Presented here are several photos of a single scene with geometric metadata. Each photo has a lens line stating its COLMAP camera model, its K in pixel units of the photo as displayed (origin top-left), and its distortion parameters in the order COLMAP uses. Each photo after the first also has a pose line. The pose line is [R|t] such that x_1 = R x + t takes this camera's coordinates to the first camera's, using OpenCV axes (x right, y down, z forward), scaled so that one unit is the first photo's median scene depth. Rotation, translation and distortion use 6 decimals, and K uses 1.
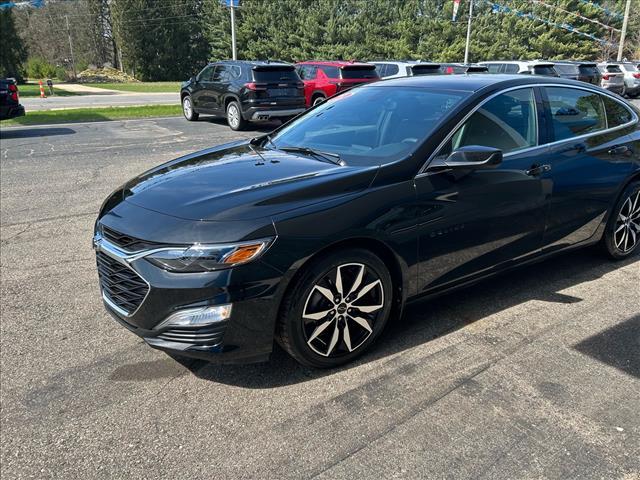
lens RADIAL K [[484.7, 0, 320.0], [0, 484.7, 240.0], [0, 0, 1]] dist [0.057934, -0.081740]
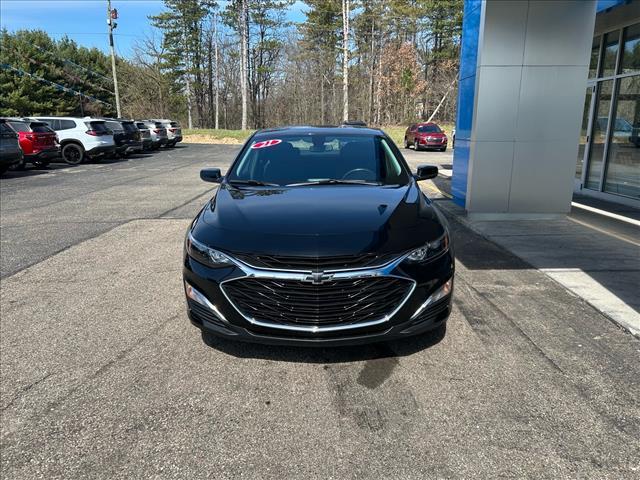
lens RADIAL K [[484.7, 0, 320.0], [0, 484.7, 240.0], [0, 0, 1]] dist [0.057934, -0.081740]
pose [[0.564905, -0.196639, 0.801383, -0.559609], [0.281658, 0.958812, 0.036724, -0.049212], [-0.775597, 0.204970, 0.597023, 0.150527]]
